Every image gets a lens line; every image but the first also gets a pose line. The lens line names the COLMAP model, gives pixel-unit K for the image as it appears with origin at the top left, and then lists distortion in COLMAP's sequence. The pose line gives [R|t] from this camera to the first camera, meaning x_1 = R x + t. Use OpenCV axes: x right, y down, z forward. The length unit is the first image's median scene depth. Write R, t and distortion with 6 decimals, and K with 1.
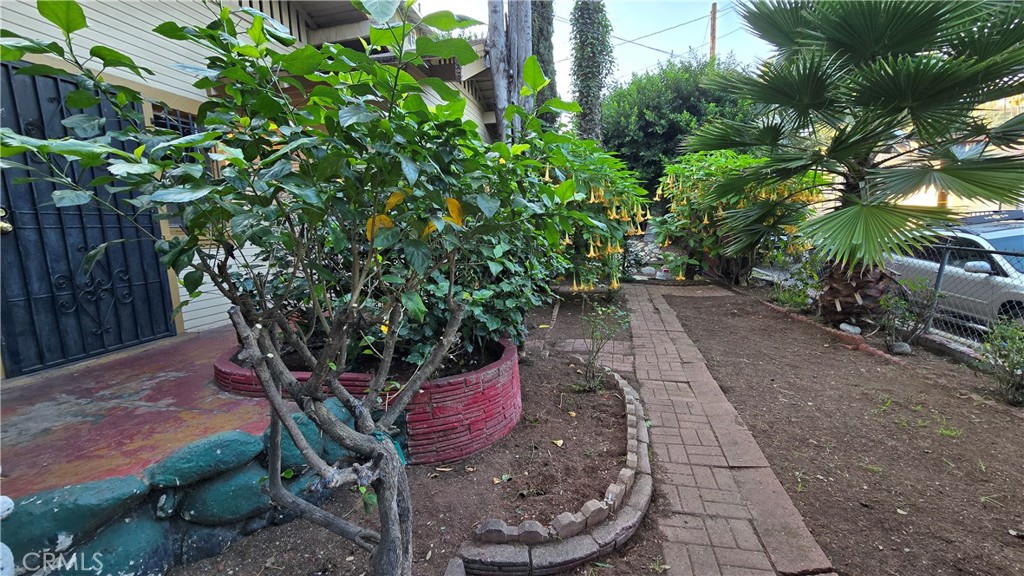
lens RADIAL K [[418.2, 0, 510.3], [0, 418.2, 283.5], [0, 0, 1]] dist [-0.006649, 0.001008]
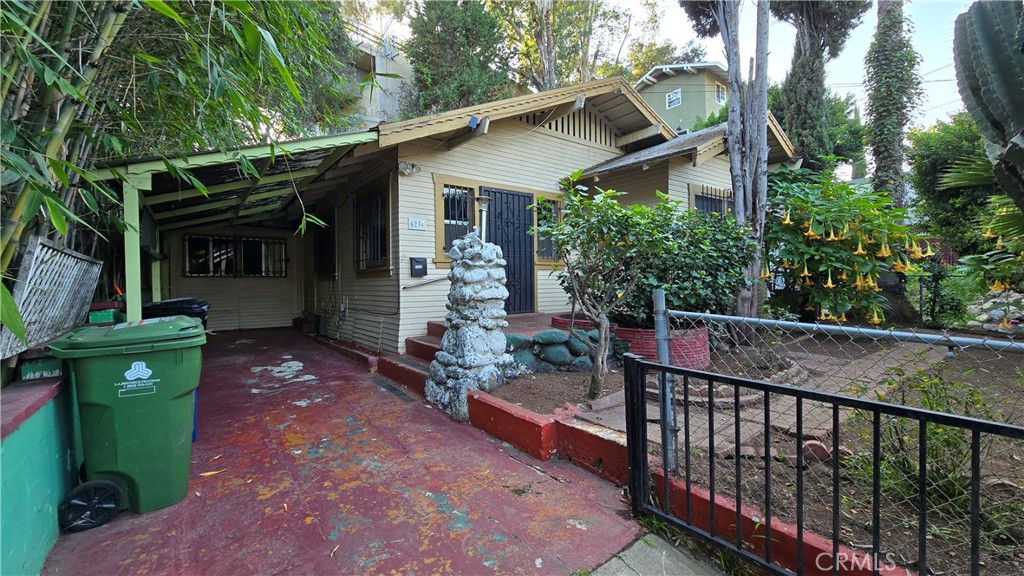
lens RADIAL K [[418.2, 0, 510.3], [0, 418.2, 283.5], [0, 0, 1]] dist [-0.006649, 0.001008]
pose [[0.763115, 0.037710, -0.645162, 0.322905], [-0.108236, 0.991653, -0.070061, 0.121624], [0.637135, 0.123294, 0.760827, -0.505069]]
